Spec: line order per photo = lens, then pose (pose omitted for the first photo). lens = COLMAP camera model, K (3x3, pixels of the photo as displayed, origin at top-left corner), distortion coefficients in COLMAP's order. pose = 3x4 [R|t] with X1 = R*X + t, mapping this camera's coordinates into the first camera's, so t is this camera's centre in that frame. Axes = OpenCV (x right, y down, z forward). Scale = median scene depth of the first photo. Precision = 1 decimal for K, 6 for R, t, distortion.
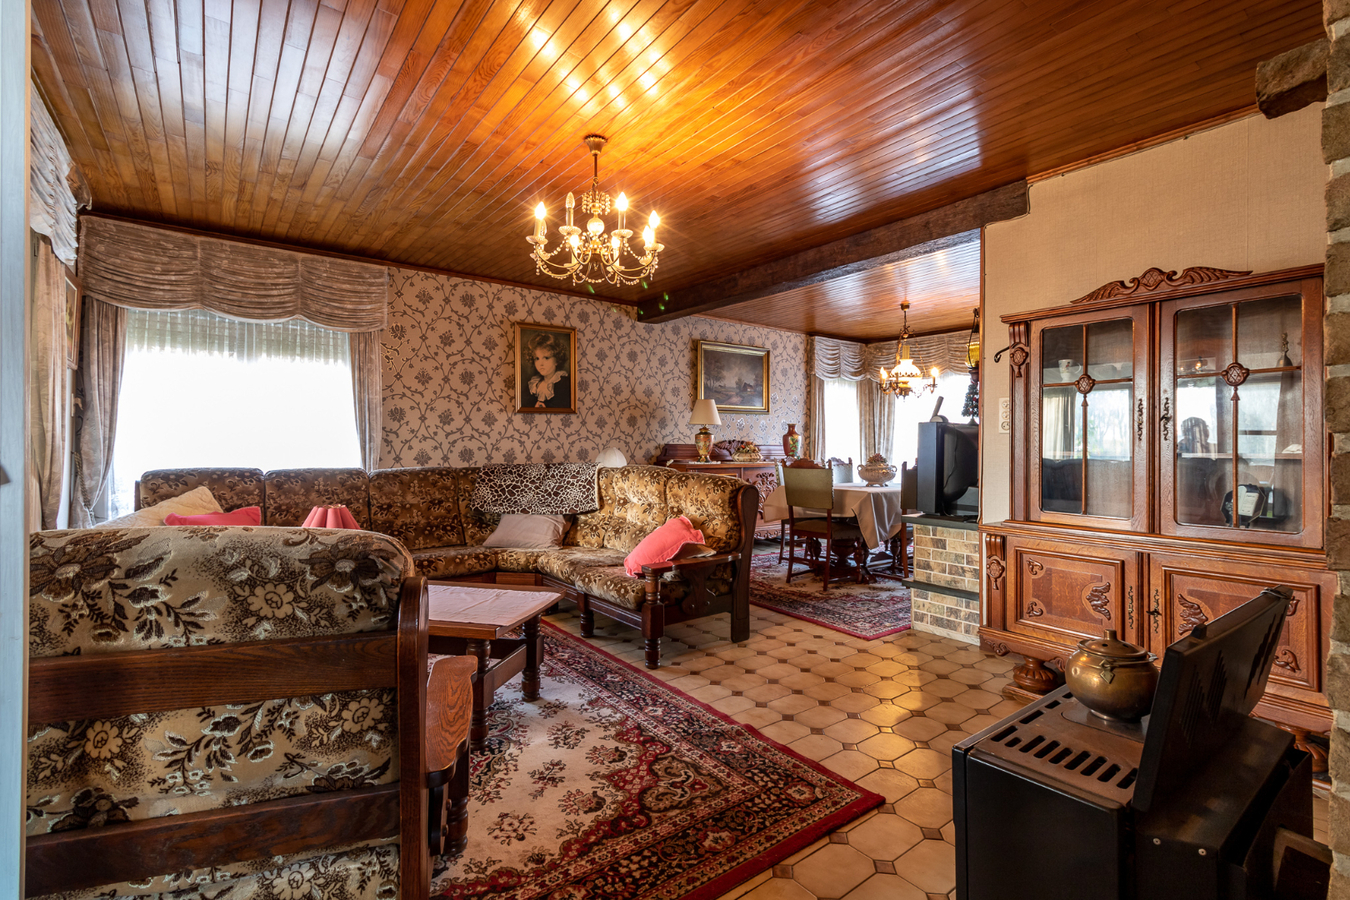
lens RADIAL K [[640.1, 0, 699.7], [0, 640.1, 437.5], [0, 0, 1]] dist [0.001926, 0.000302]
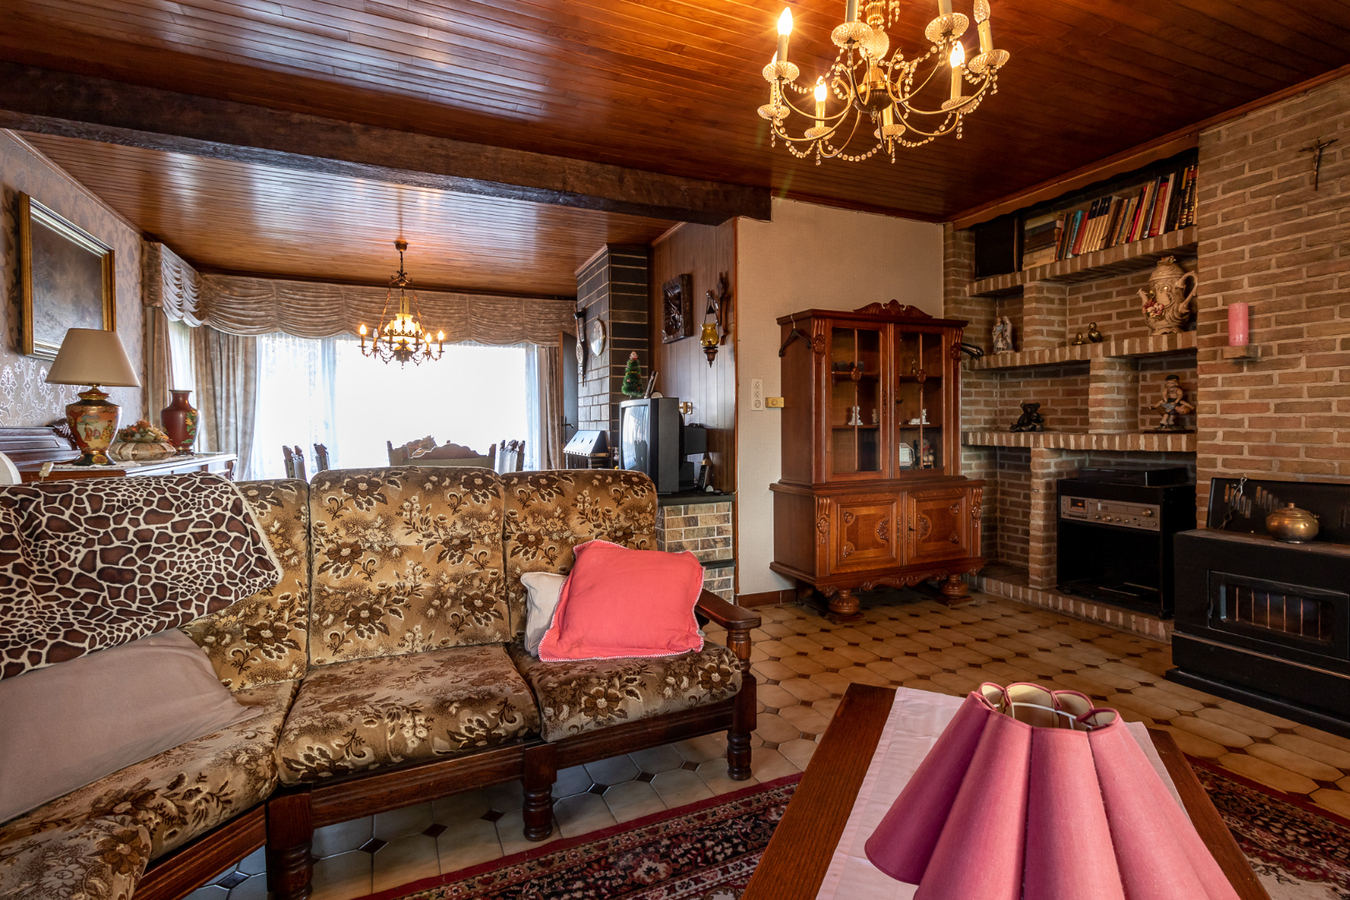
lens RADIAL K [[640.1, 0, 699.7], [0, 640.1, 437.5], [0, 0, 1]] dist [0.001926, 0.000302]
pose [[0.224256, -0.026347, 0.974174, -0.406242], [-0.001363, 0.999625, 0.027349, 0.006225], [-0.974529, -0.007461, 0.224136, 0.533711]]
